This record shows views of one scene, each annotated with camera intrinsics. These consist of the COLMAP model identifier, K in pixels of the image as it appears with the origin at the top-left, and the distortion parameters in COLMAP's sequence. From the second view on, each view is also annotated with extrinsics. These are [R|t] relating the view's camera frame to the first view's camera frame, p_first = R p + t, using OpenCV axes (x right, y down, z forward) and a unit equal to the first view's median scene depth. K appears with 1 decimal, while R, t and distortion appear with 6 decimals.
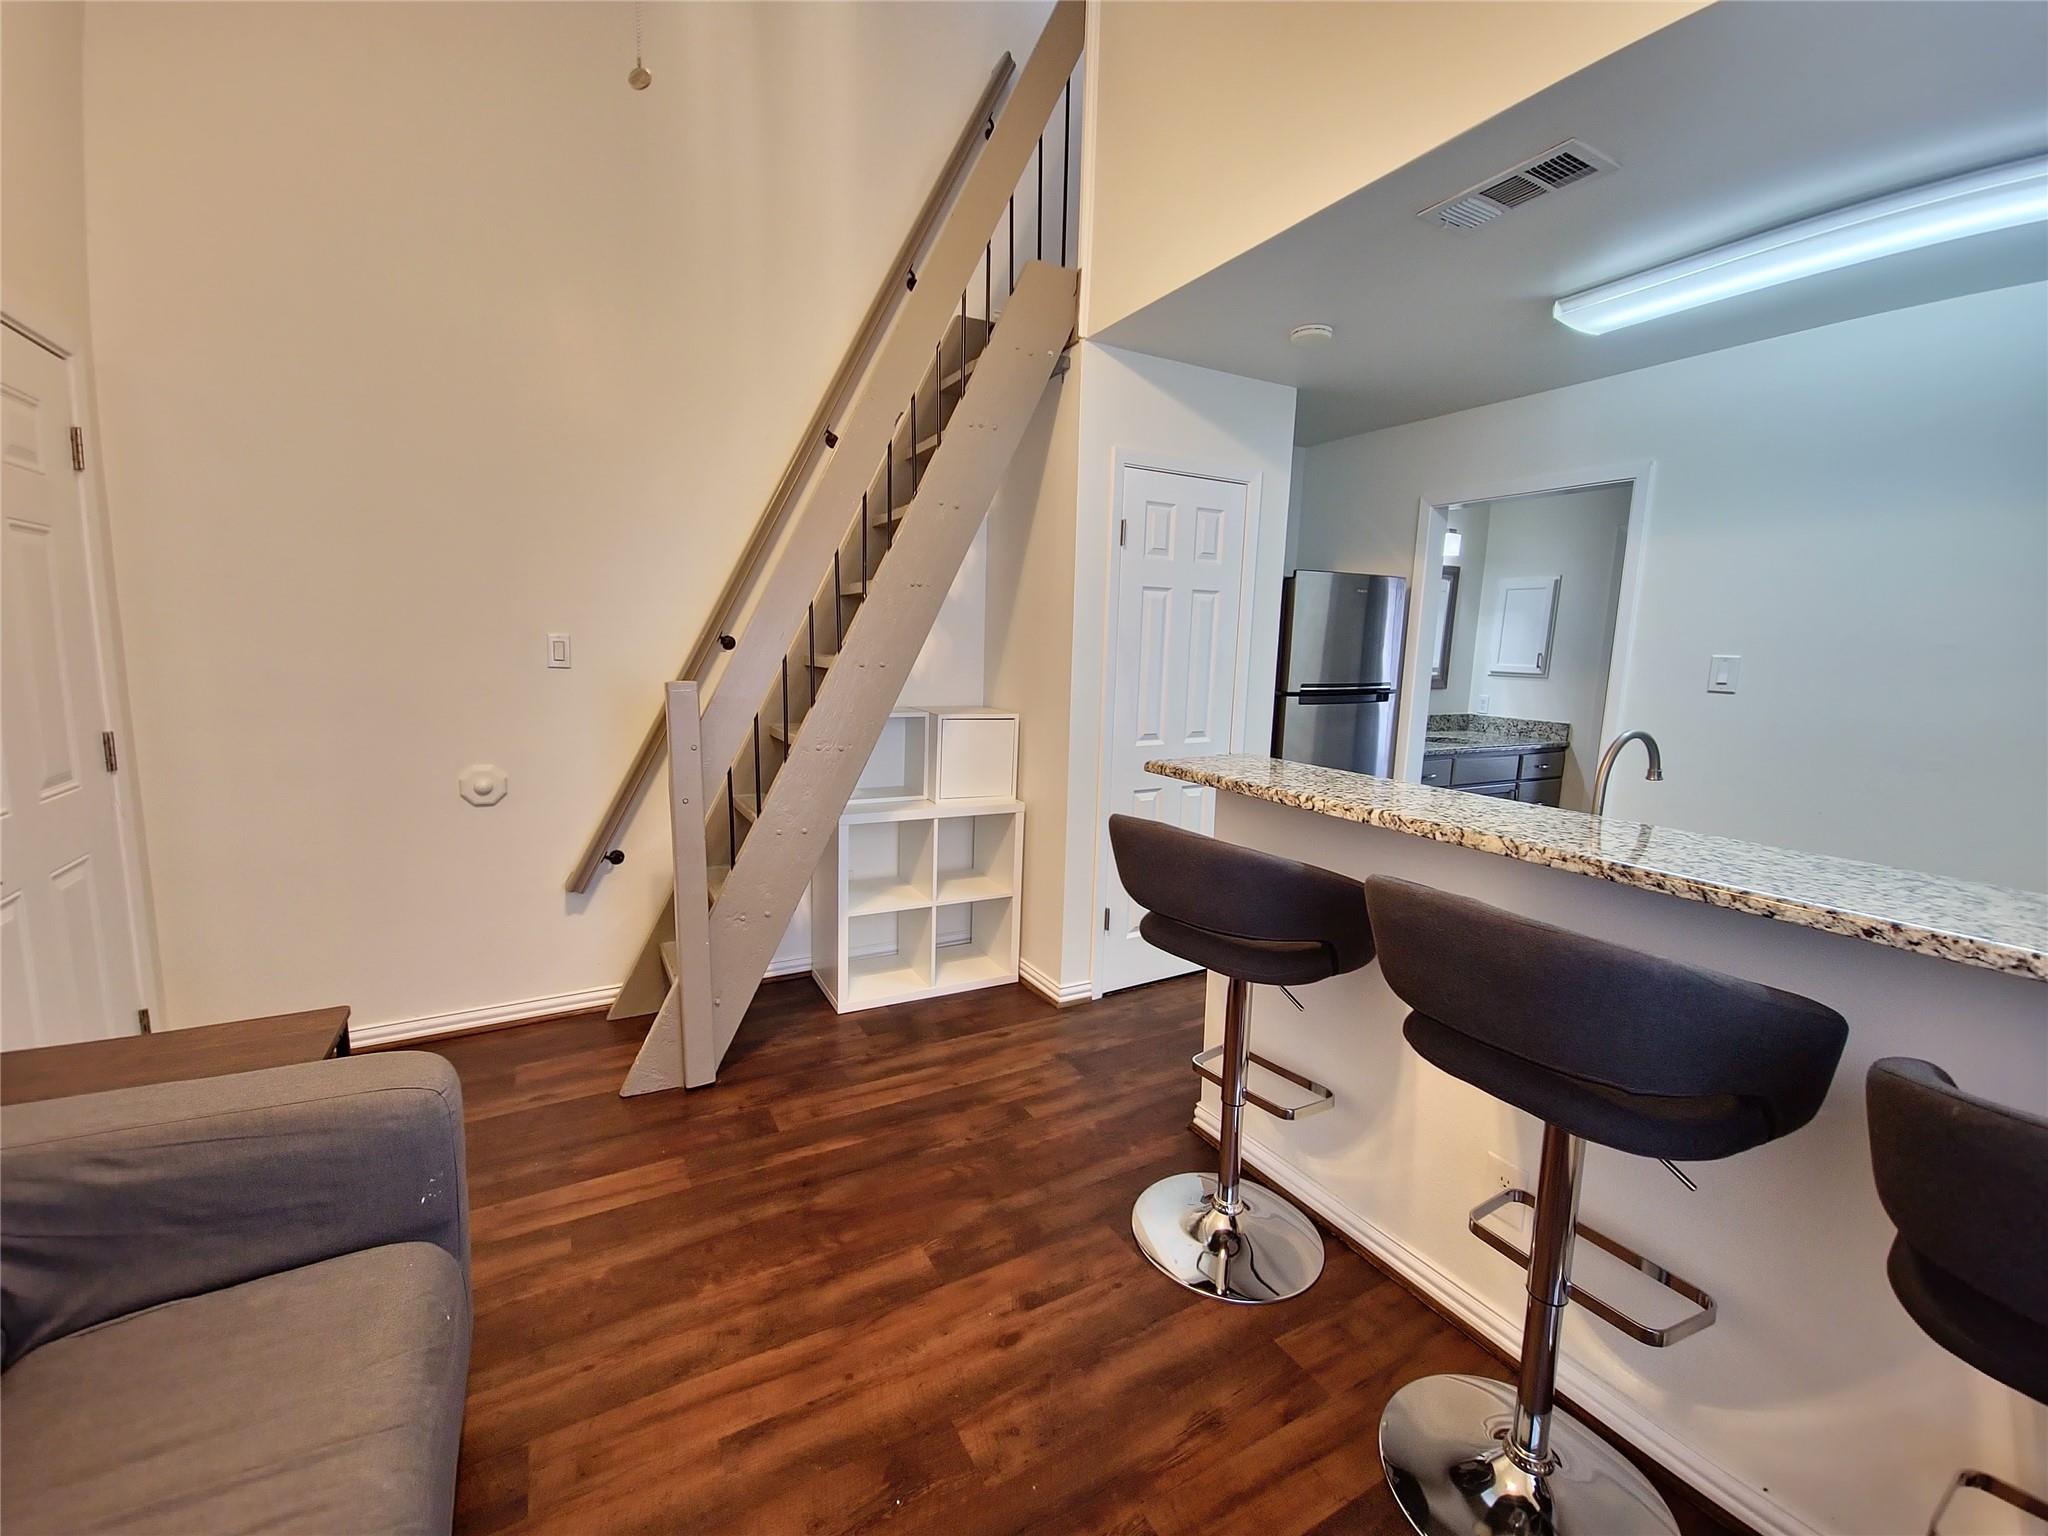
lens RADIAL K [[831.4, 0, 1016.8], [0, 831.4, 771.2], [0, 0, 1]] dist [0.025709, -0.015307]
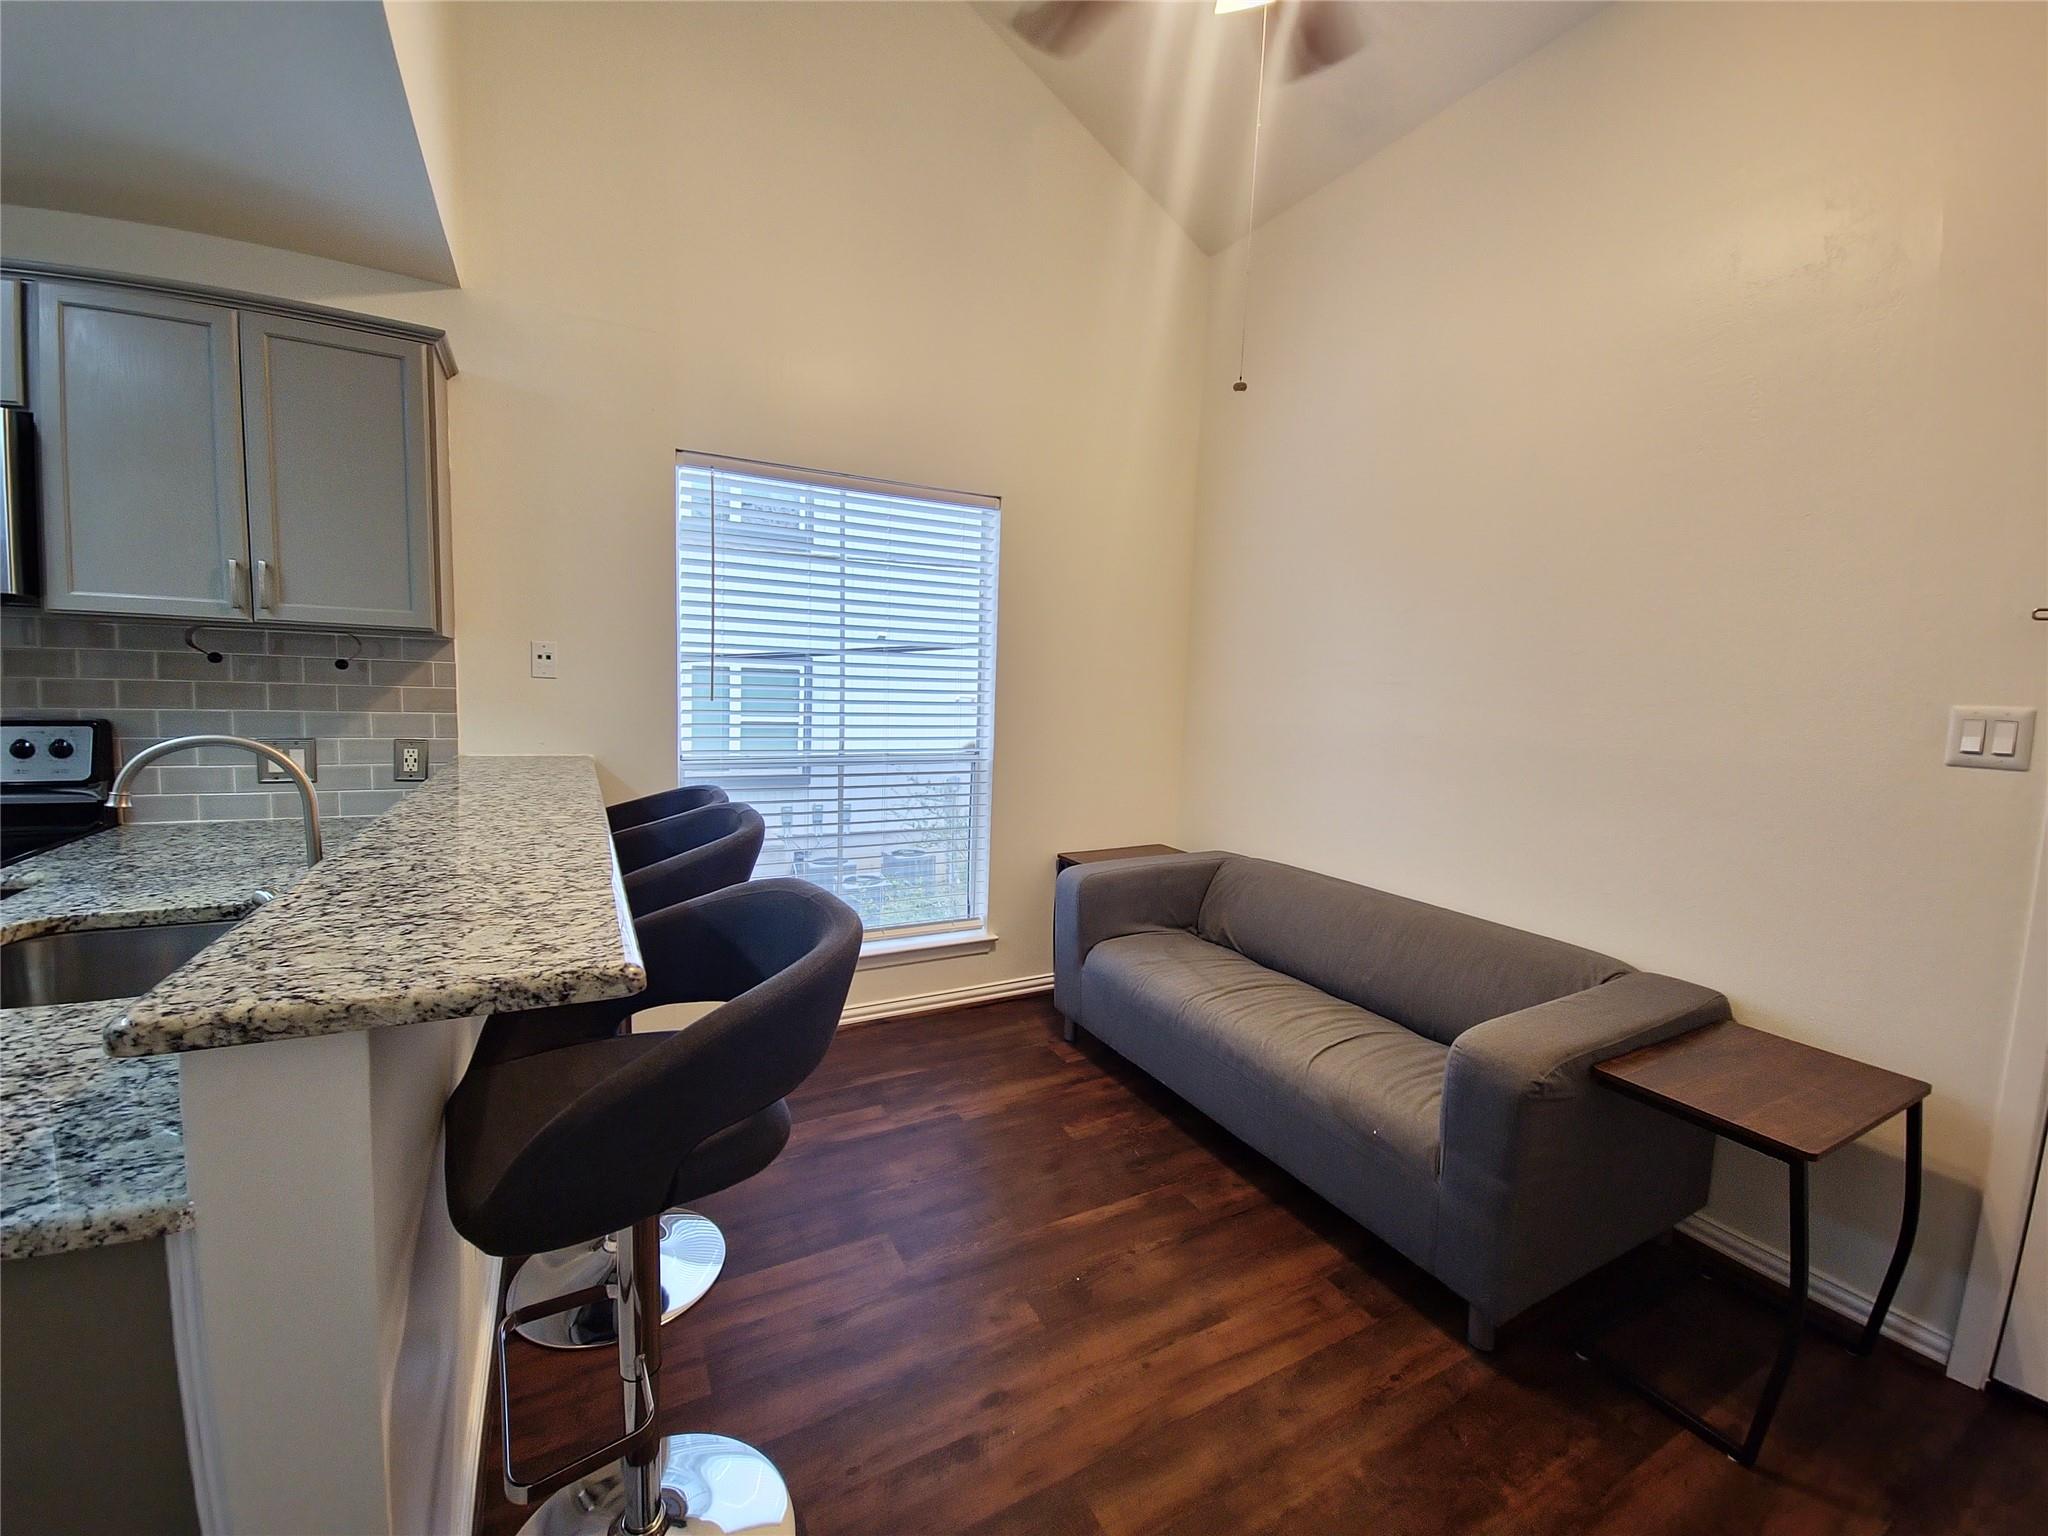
lens RADIAL K [[831.4, 0, 1016.8], [0, 831.4, 771.2], [0, 0, 1]] dist [0.025709, -0.015307]
pose [[-0.998316, -0.055982, 0.015221, -0.005109], [-0.050291, 0.965894, 0.254006, -0.129576], [-0.028922, 0.252812, -0.967083, 0.893694]]
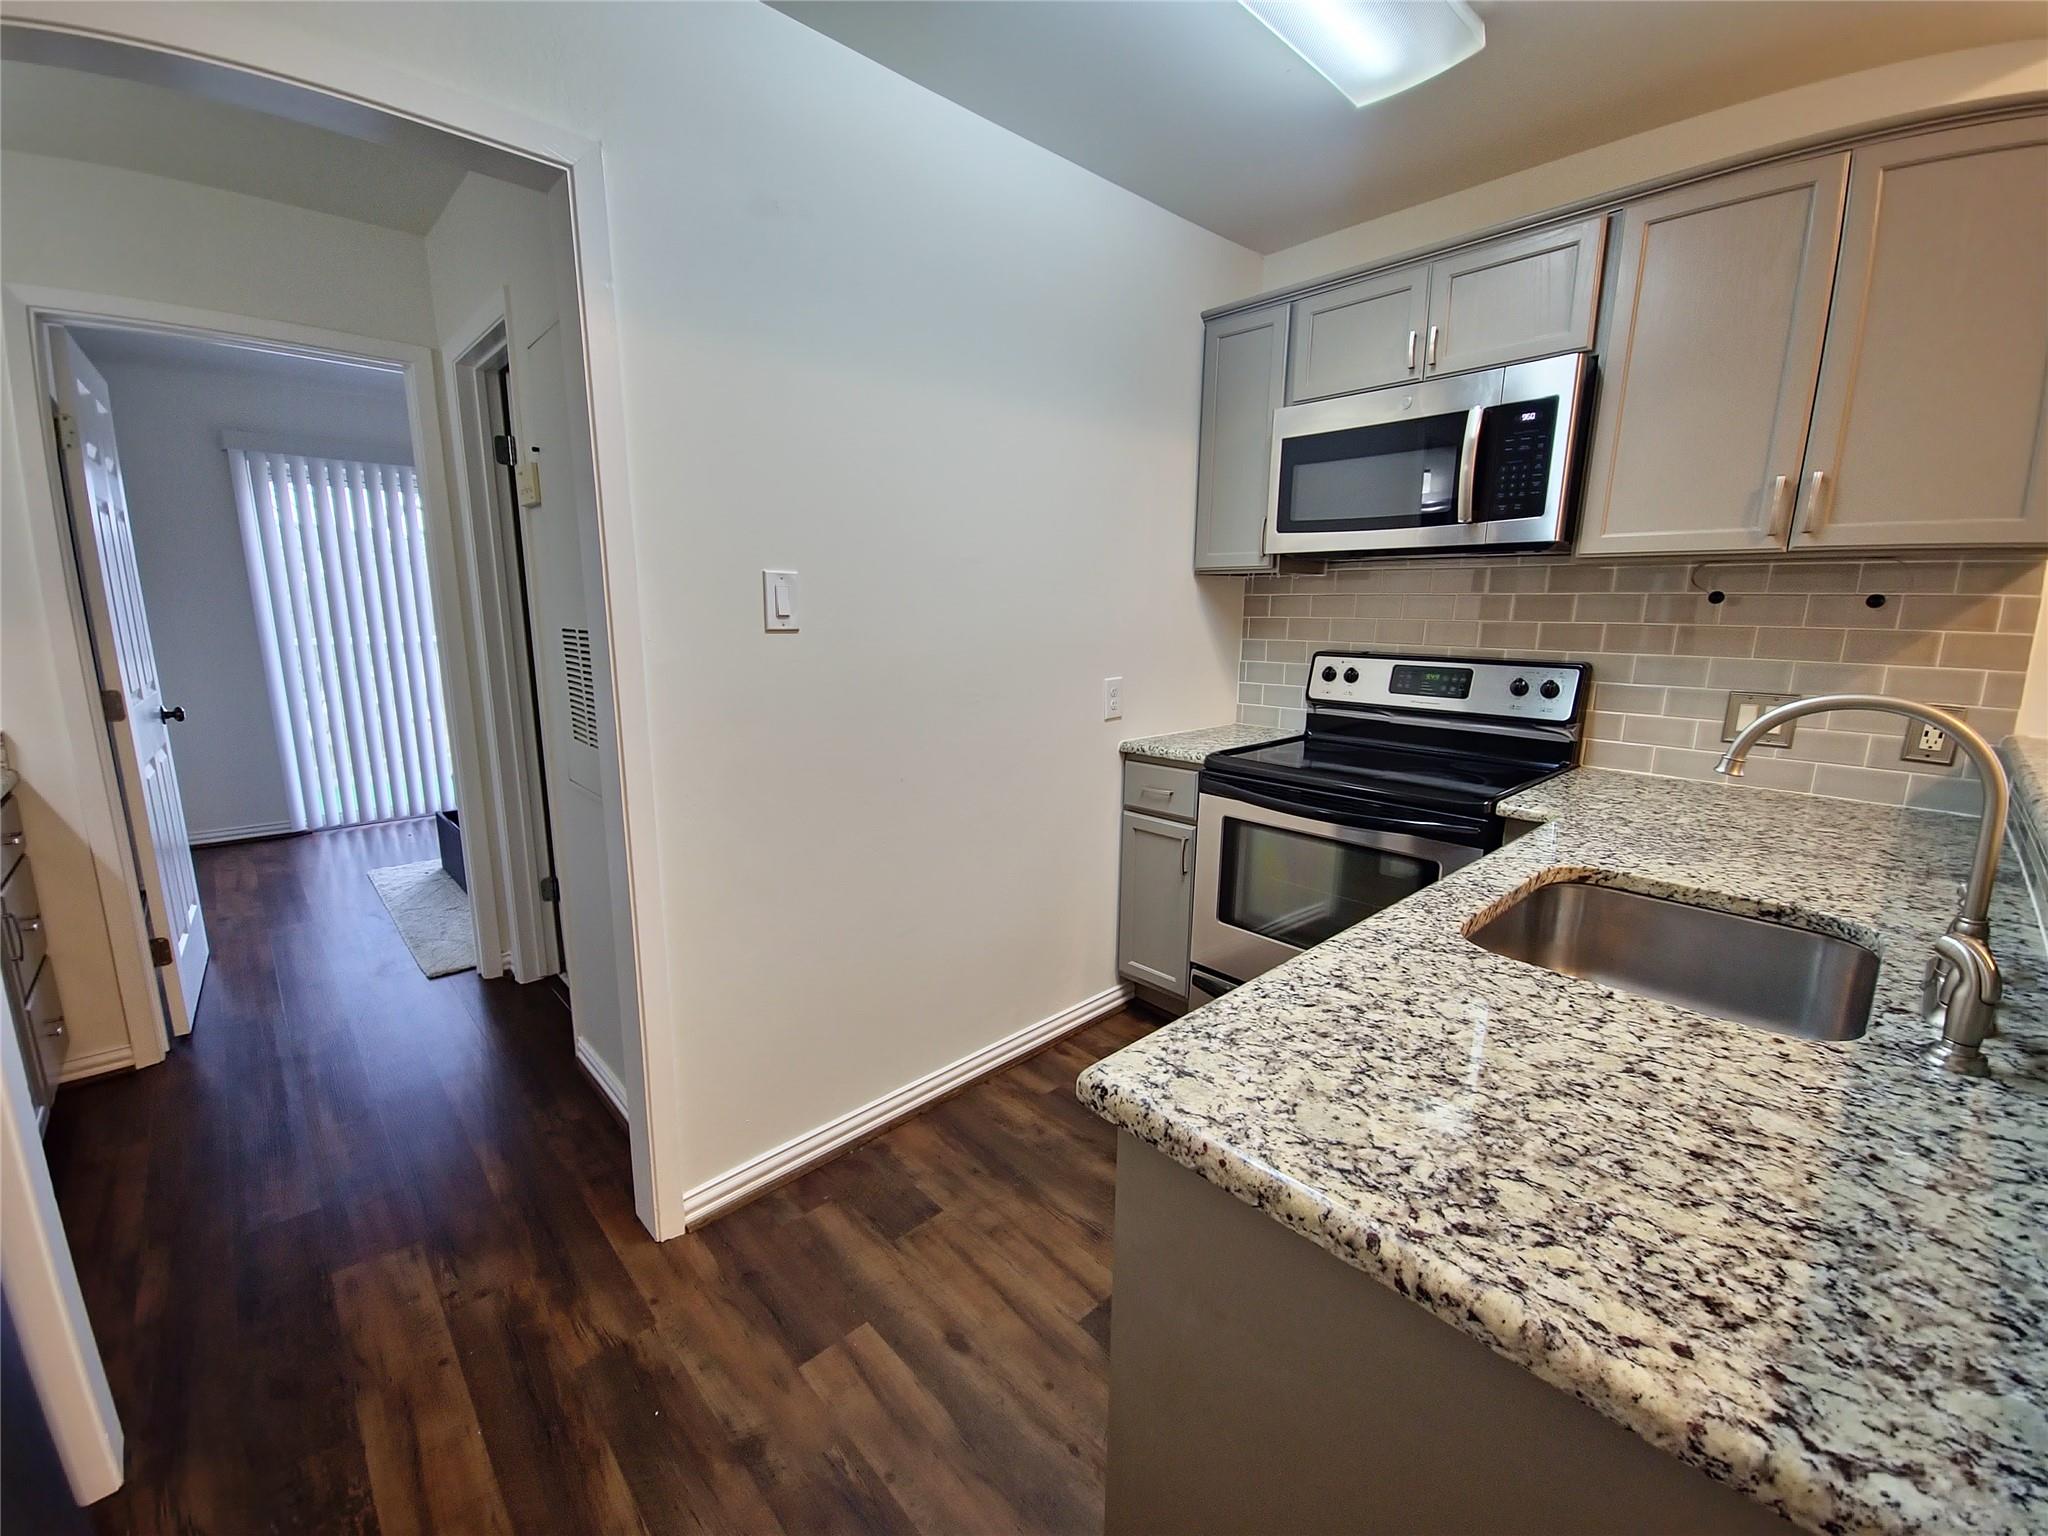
lens RADIAL K [[831.4, 0, 1016.8], [0, 831.4, 771.2], [0, 0, 1]] dist [0.025709, -0.015307]
pose [[-0.239698, -0.213515, 0.947078, 0.173787], [0.132628, 0.959169, 0.249809, -0.111403], [-0.961746, 0.185488, -0.201593, 0.861289]]
